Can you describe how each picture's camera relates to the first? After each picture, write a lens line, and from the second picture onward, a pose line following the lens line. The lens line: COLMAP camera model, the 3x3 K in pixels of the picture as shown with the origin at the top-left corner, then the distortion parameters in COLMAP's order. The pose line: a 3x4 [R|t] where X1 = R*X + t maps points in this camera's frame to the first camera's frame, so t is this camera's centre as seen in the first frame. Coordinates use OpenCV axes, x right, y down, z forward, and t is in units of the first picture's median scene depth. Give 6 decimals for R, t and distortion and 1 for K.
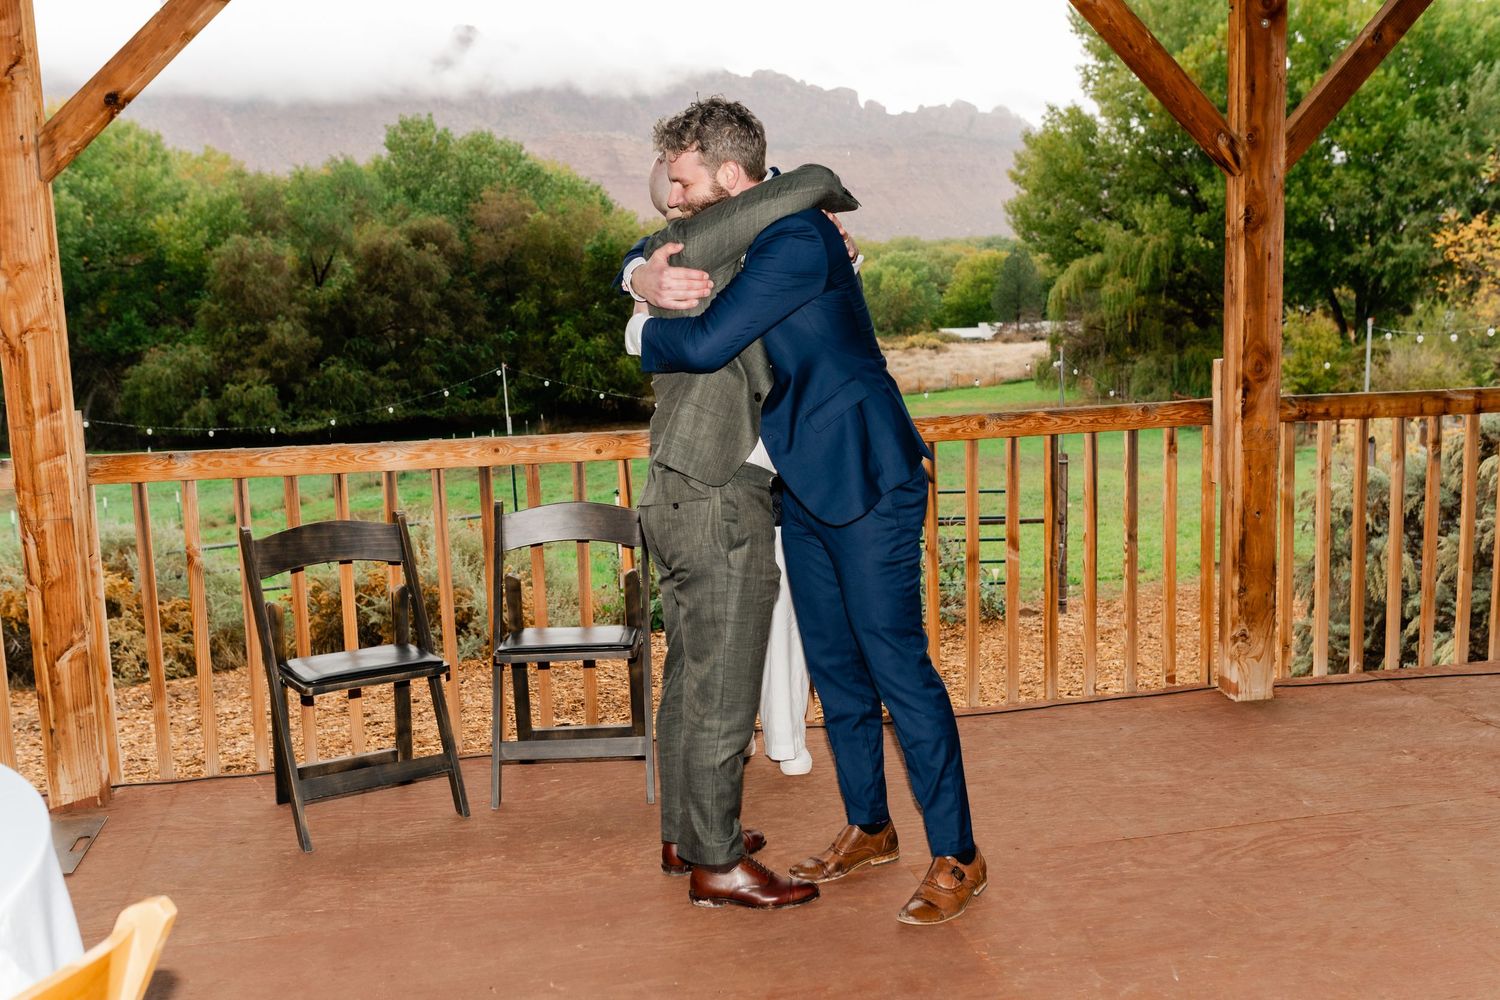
lens RADIAL K [[1482.4, 0, 763.1], [0, 1482.4, 535.1], [0, 0, 1]] dist [0.001316, 0.008943]
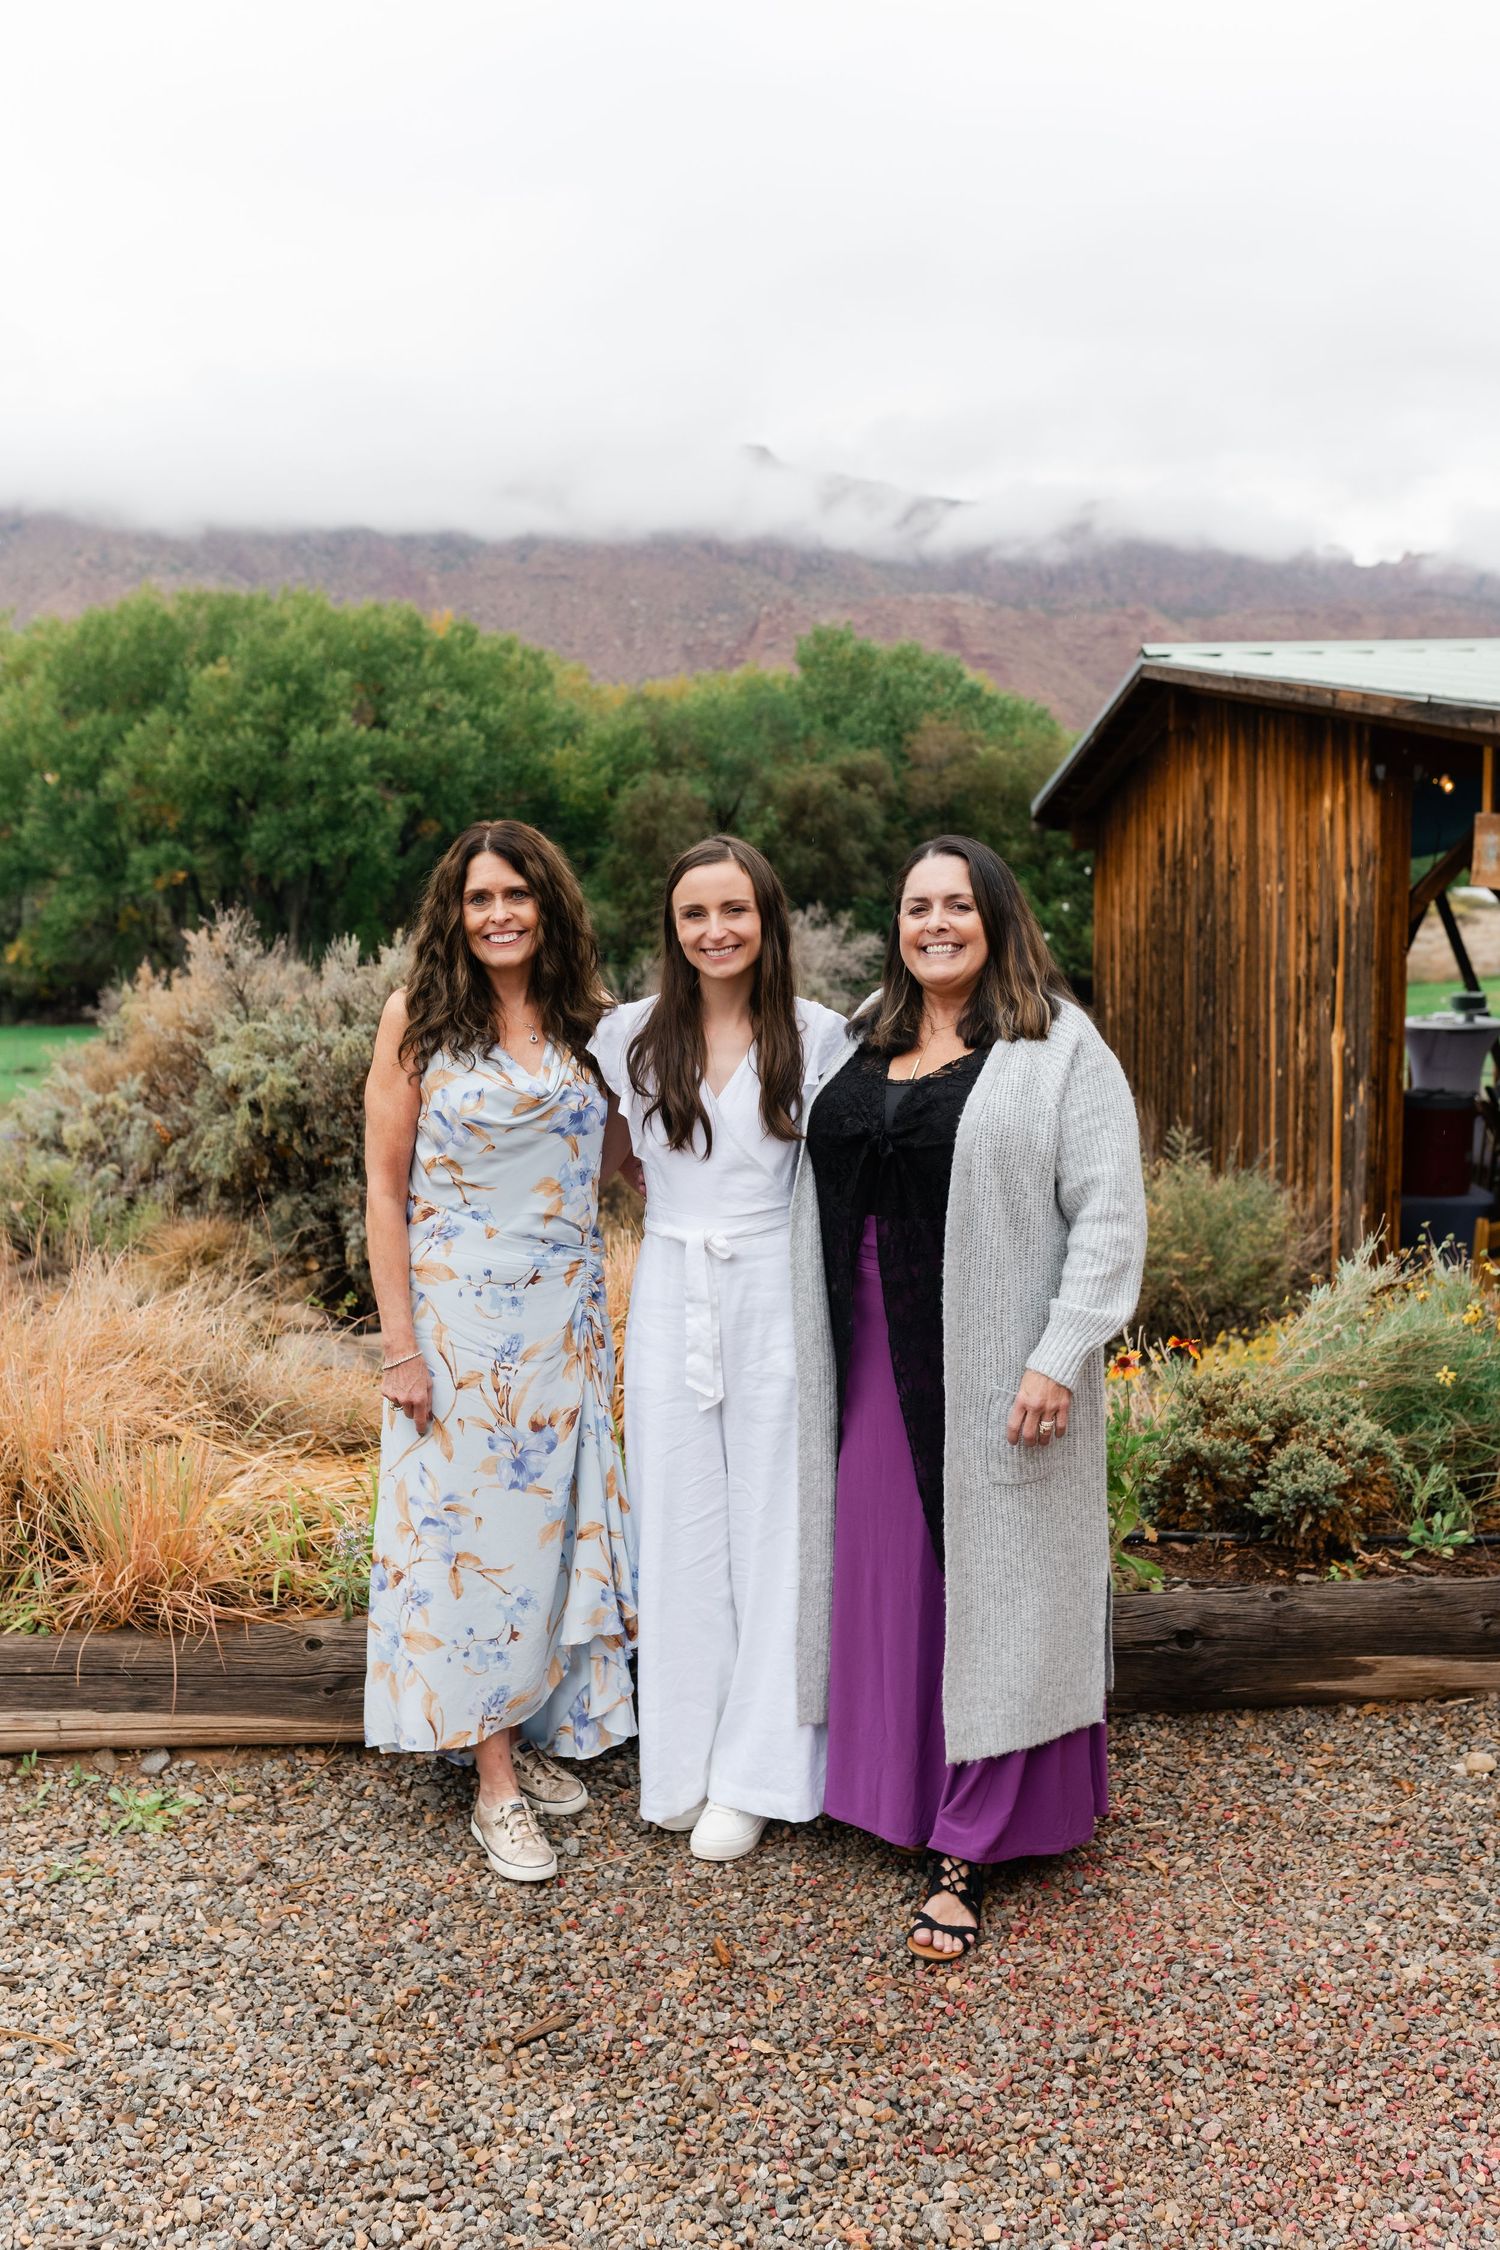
lens RADIAL K [[2113.3, 0, 757.6], [0, 2113.3, 1130.6], [0, 0, 1]] dist [0.004717, -0.004977]
pose [[0.982791, 0.041511, -0.179997, -0.067685], [-0.044407, 0.998940, -0.012083, 0.015001], [0.179305, 0.019868, 0.983593, -0.183987]]
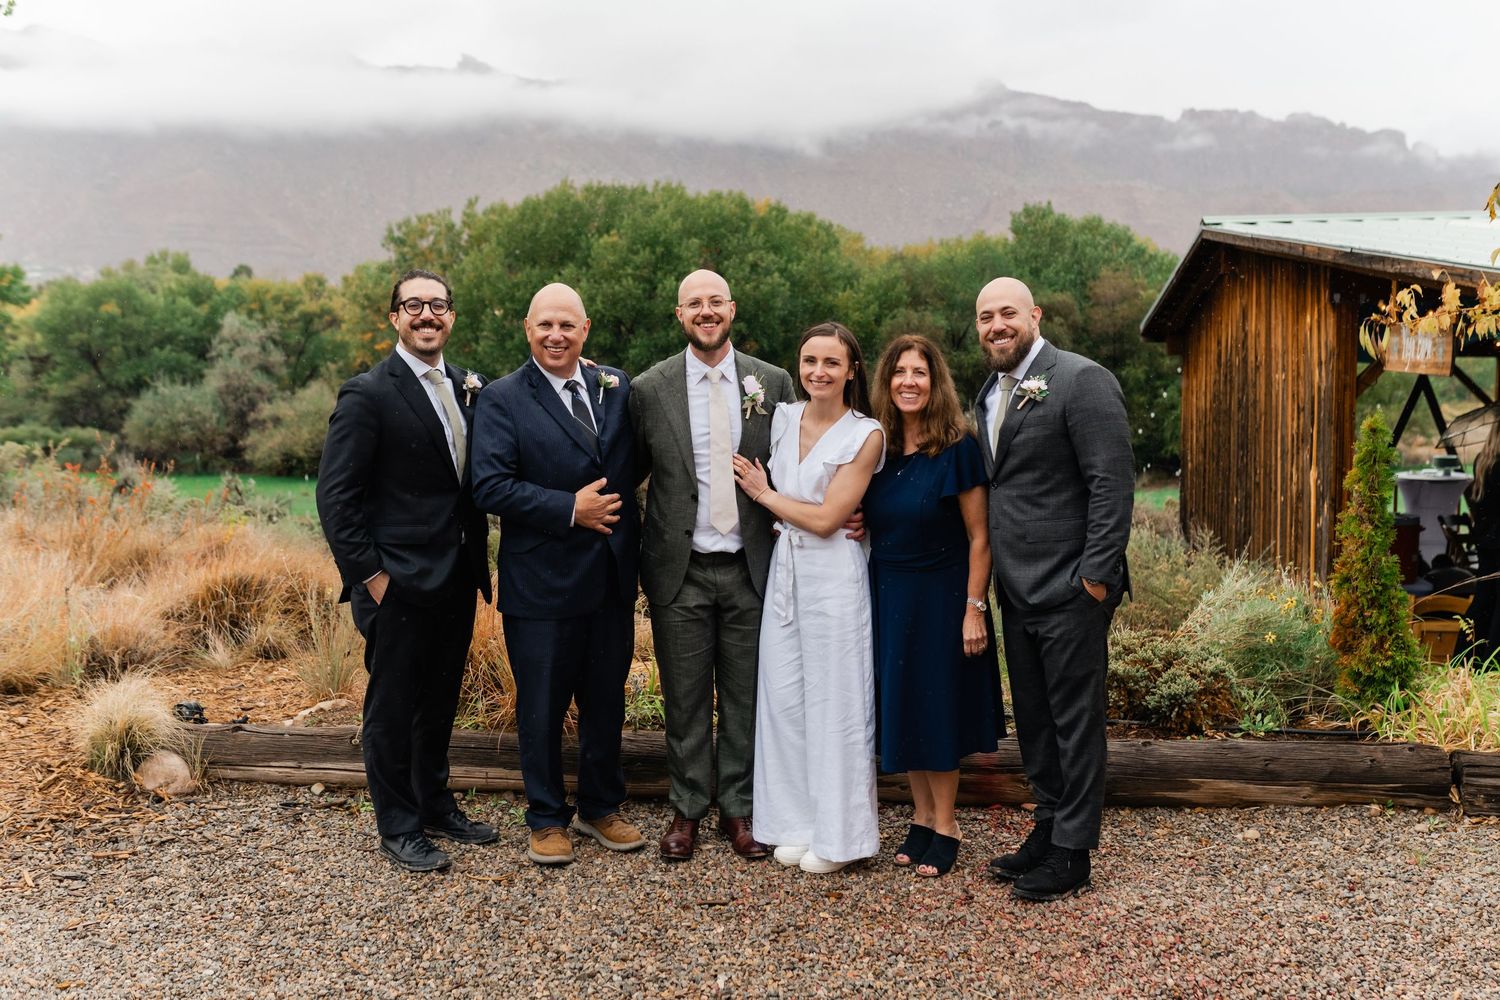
lens RADIAL K [[1512.0, 0, 784.8], [0, 1512.0, 502.4], [0, 0, 1]] dist [0.008931, -0.002792]
pose [[0.949827, 0.051343, -0.308533, -0.058848], [-0.068726, 0.996587, -0.045731, 0.018904], [0.305132, 0.064641, 0.950114, -0.199579]]
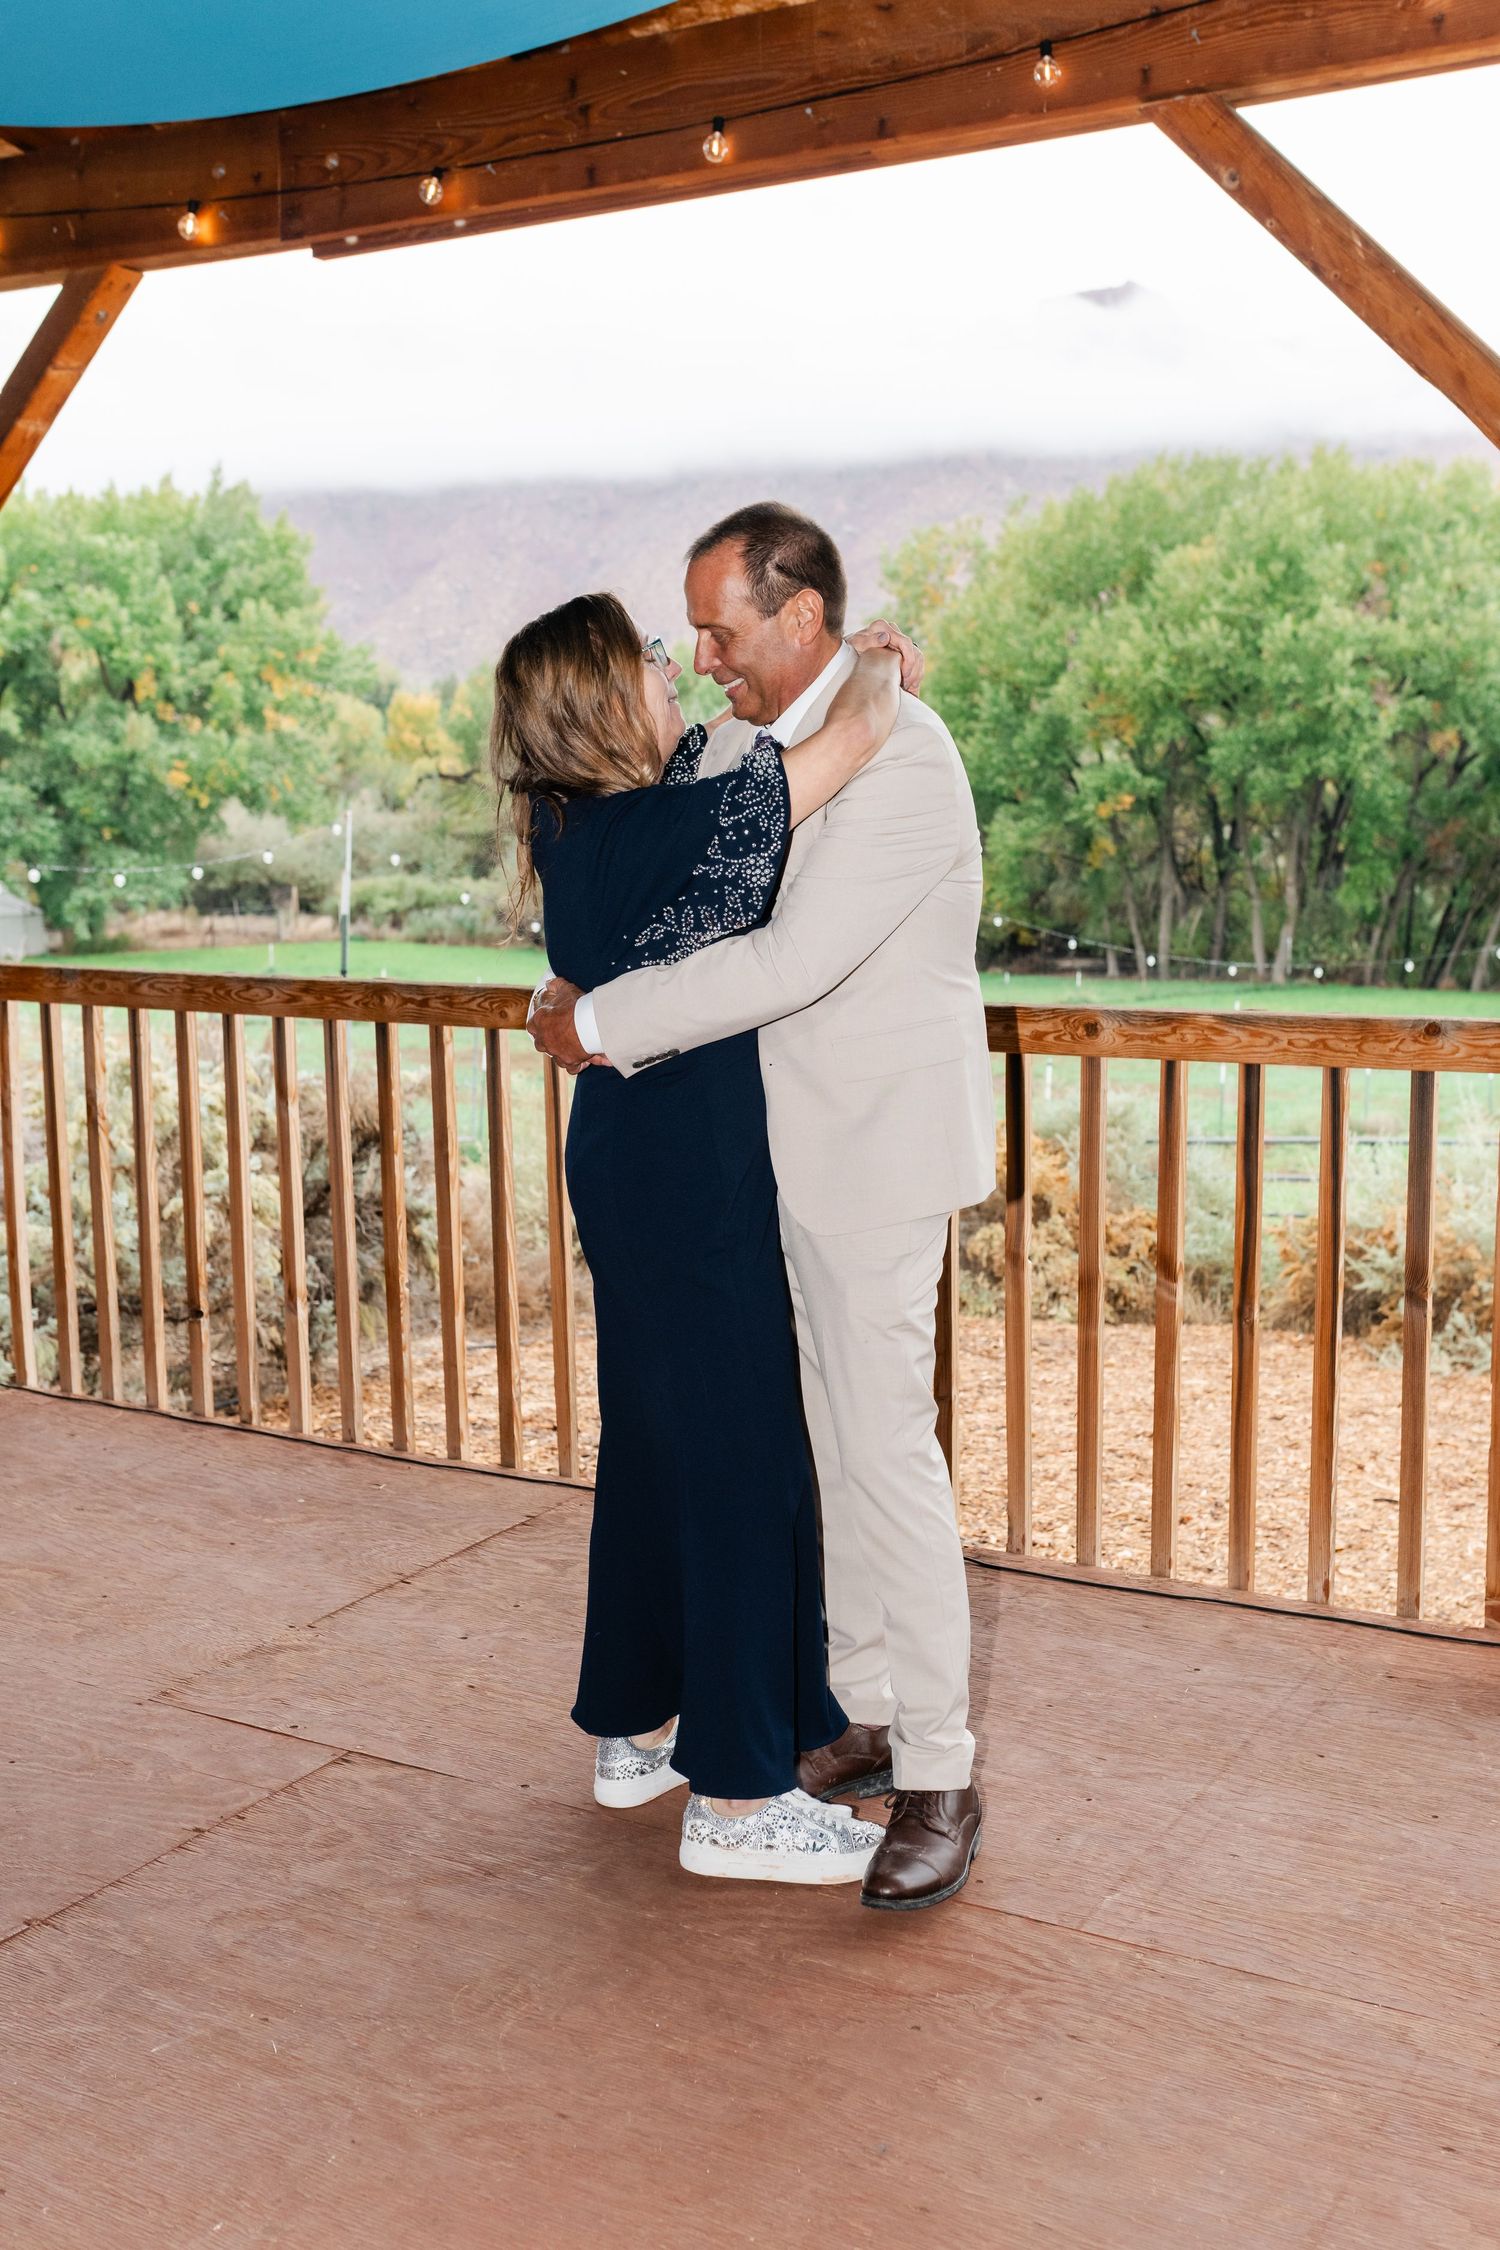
lens RADIAL K [[2341.9, 0, 837.9], [0, 2341.9, 1136.1], [0, 0, 1]] dist [0.002353, 0.007839]
pose [[0.739433, 0.118562, -0.662709, 0.040361], [-0.119650, 0.991843, 0.043944, -0.004009], [0.662513, 0.046799, 0.747587, 0.020904]]
